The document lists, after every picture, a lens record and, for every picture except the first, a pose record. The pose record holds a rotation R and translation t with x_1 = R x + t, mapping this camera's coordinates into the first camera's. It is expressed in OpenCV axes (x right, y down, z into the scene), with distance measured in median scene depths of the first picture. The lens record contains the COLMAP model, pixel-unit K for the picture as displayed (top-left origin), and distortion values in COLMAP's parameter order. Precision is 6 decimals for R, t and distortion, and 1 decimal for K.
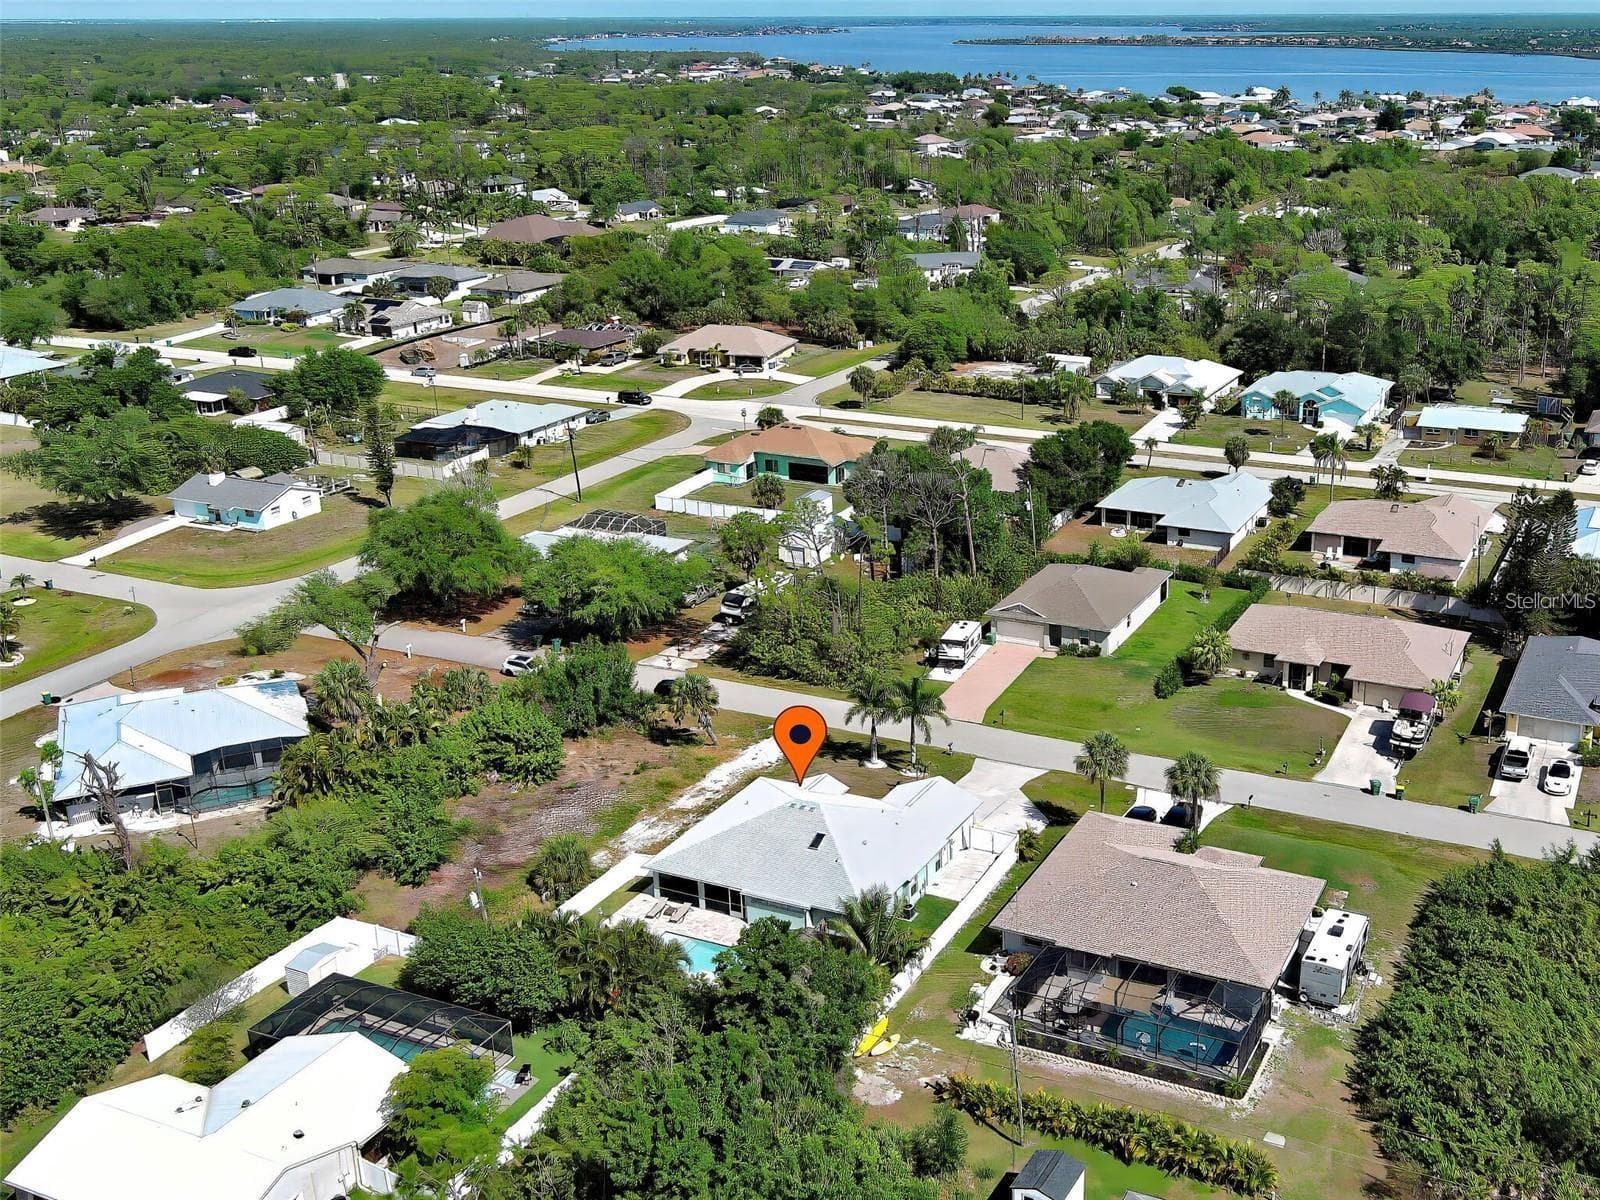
lens RADIAL K [[1669.7, 0, 995.4], [0, 1669.7, 600.4], [0, 0, 1]] dist [0.042055, -0.092441]
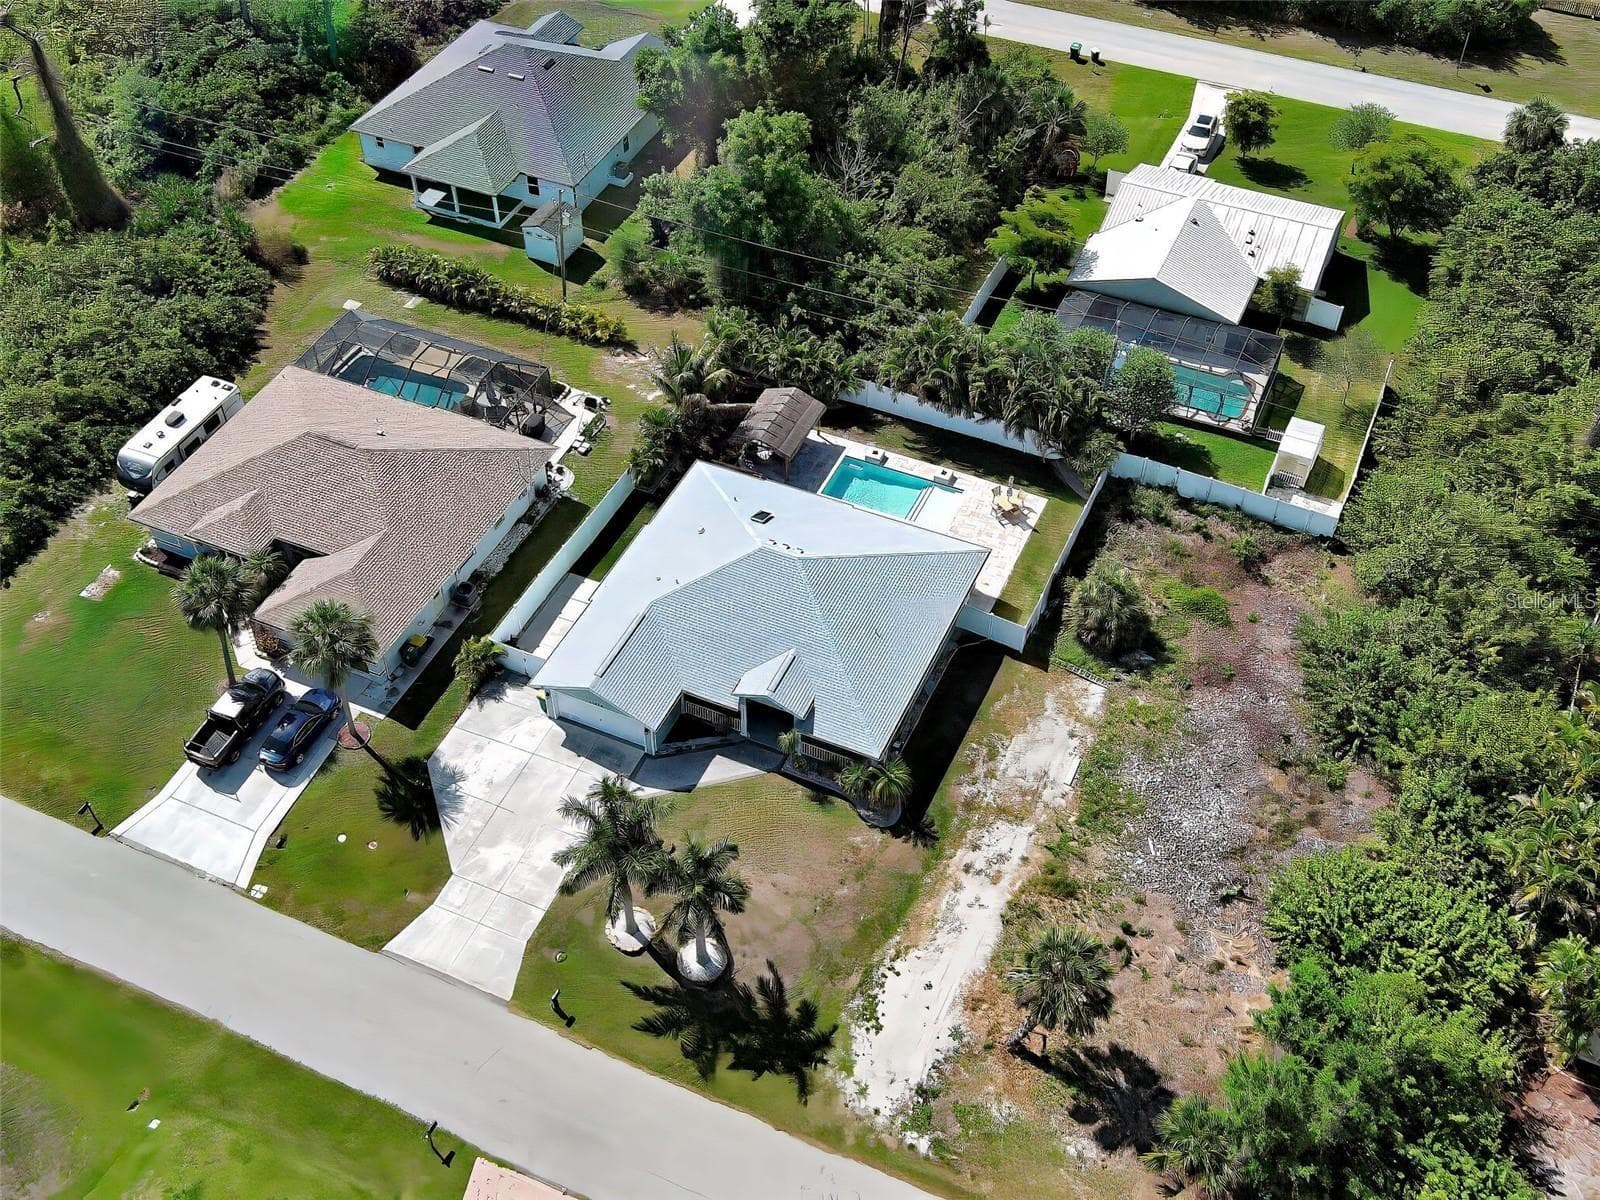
lens RADIAL K [[1669.0, 0, 800.0], [0, 1669.0, 600.0], [0, 0, 1]] dist [0.055461, -0.122128]
pose [[-0.999920, -0.004730, 0.011736, -0.092566], [0.008690, 0.417414, 0.908675, -0.372863], [-0.009197, 0.908704, -0.417339, 0.940703]]
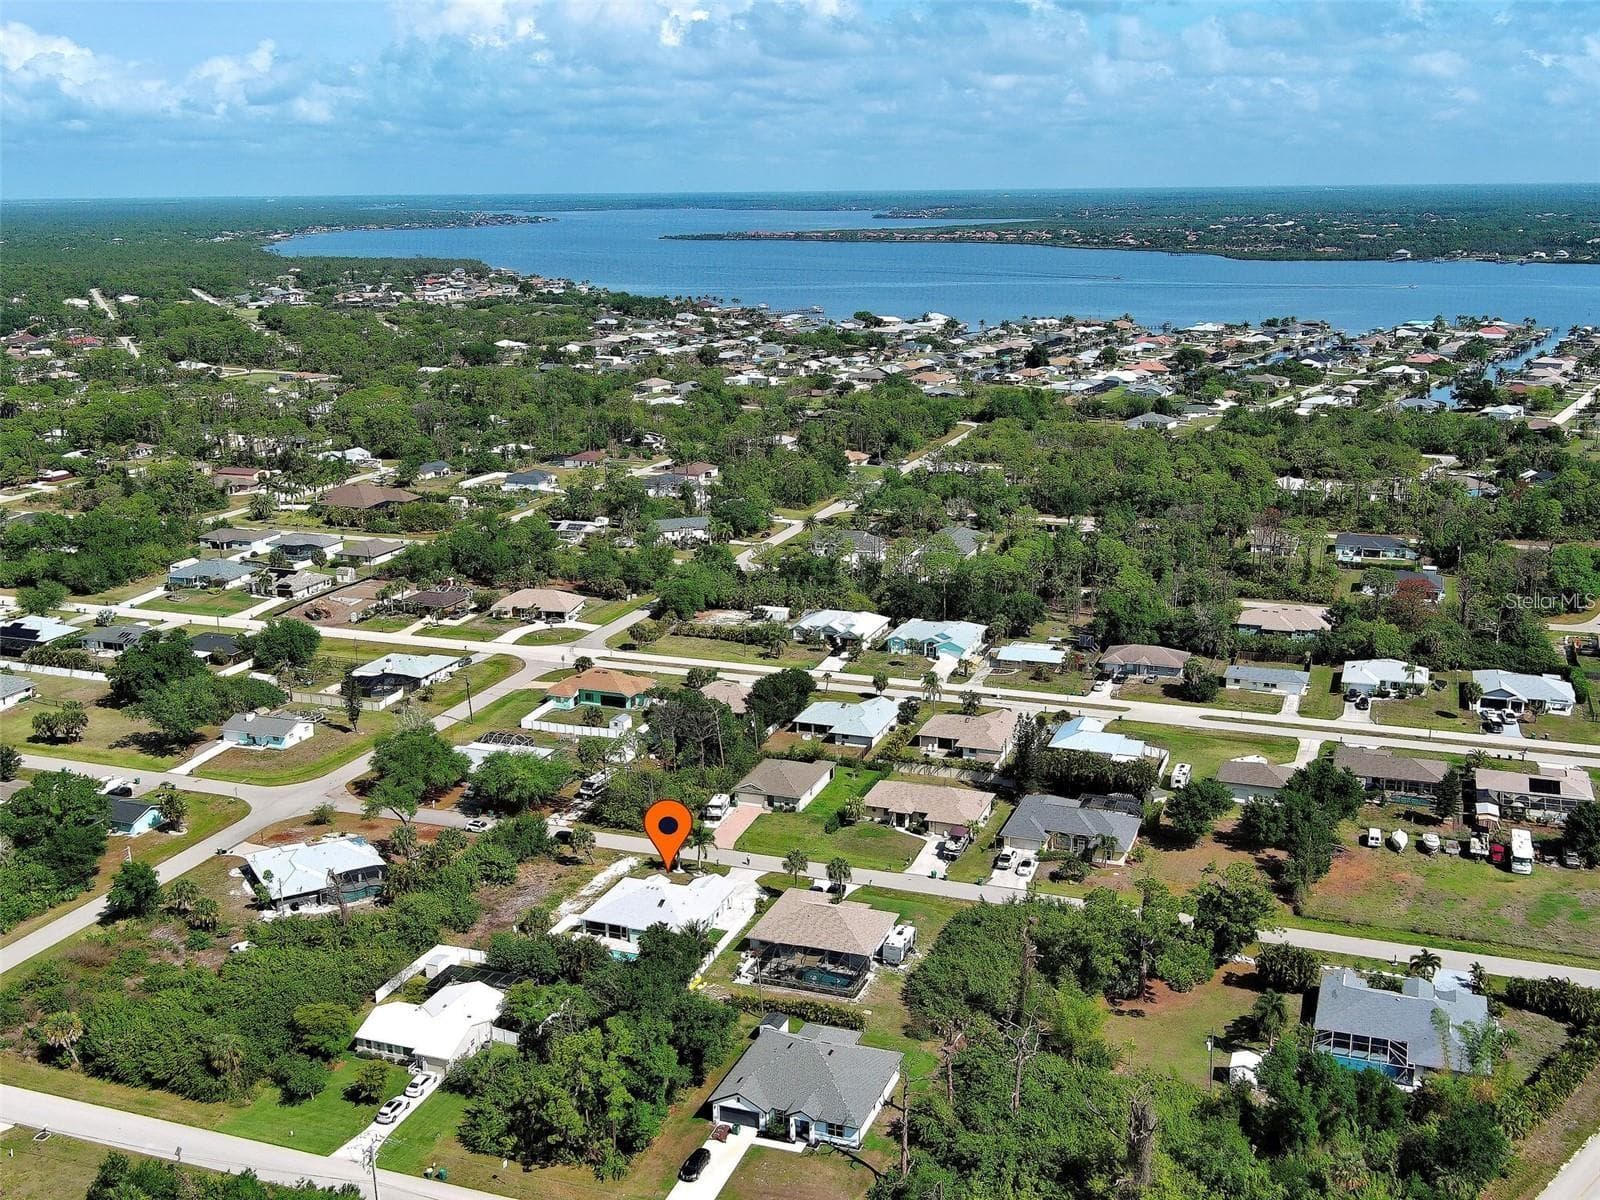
lens RADIAL K [[1669.0, 0, 800.0], [0, 1669.0, 600.0], [0, 0, 1]] dist [0.055461, -0.122128]
pose [[0.998137, -0.019112, 0.057937, -0.032492], [0.024502, 0.995289, -0.093801, -0.024677], [-0.055871, 0.095045, 0.993904, -0.805131]]
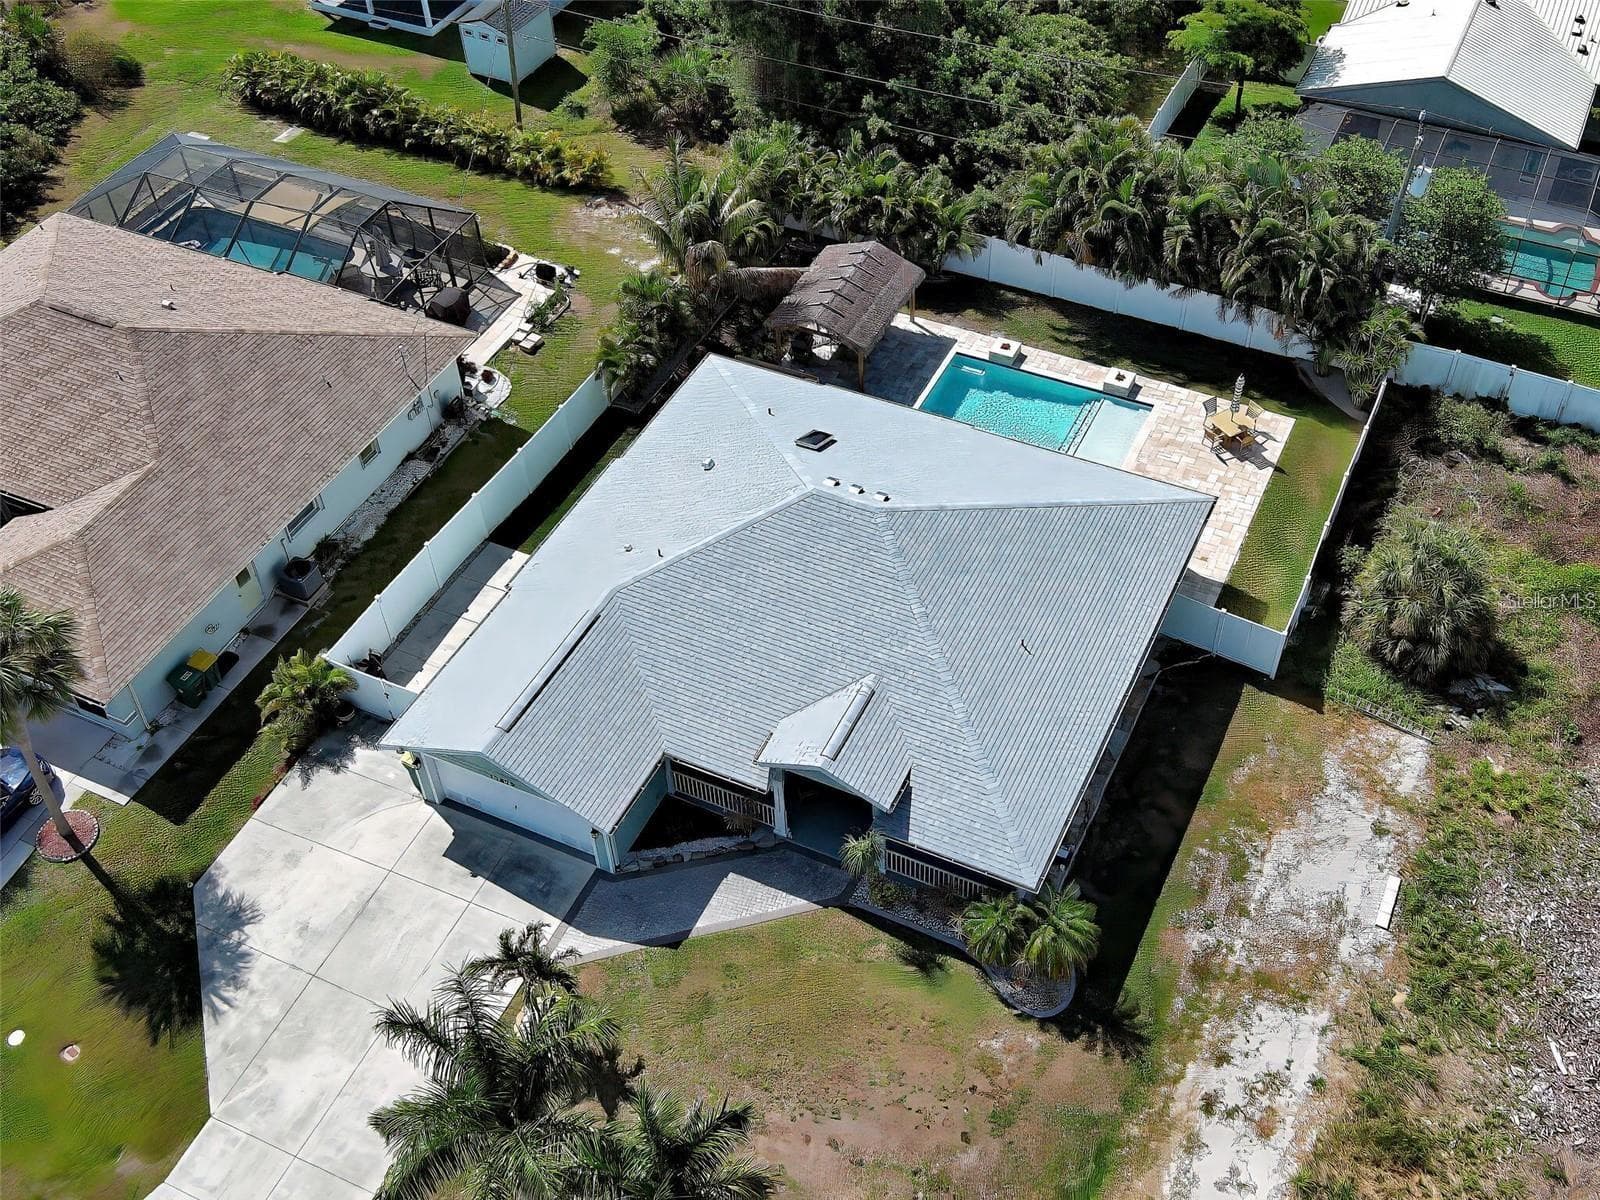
lens RADIAL K [[1672.7, 0, 878.4], [0, 1672.7, 600.4], [0, 0, 1]] dist [0.013724, -0.012401]
pose [[-0.999894, -0.002161, 0.014432, -0.089864], [0.012228, 0.415688, 0.909425, -0.162476], [-0.007964, 0.909505, -0.415617, 0.846207]]
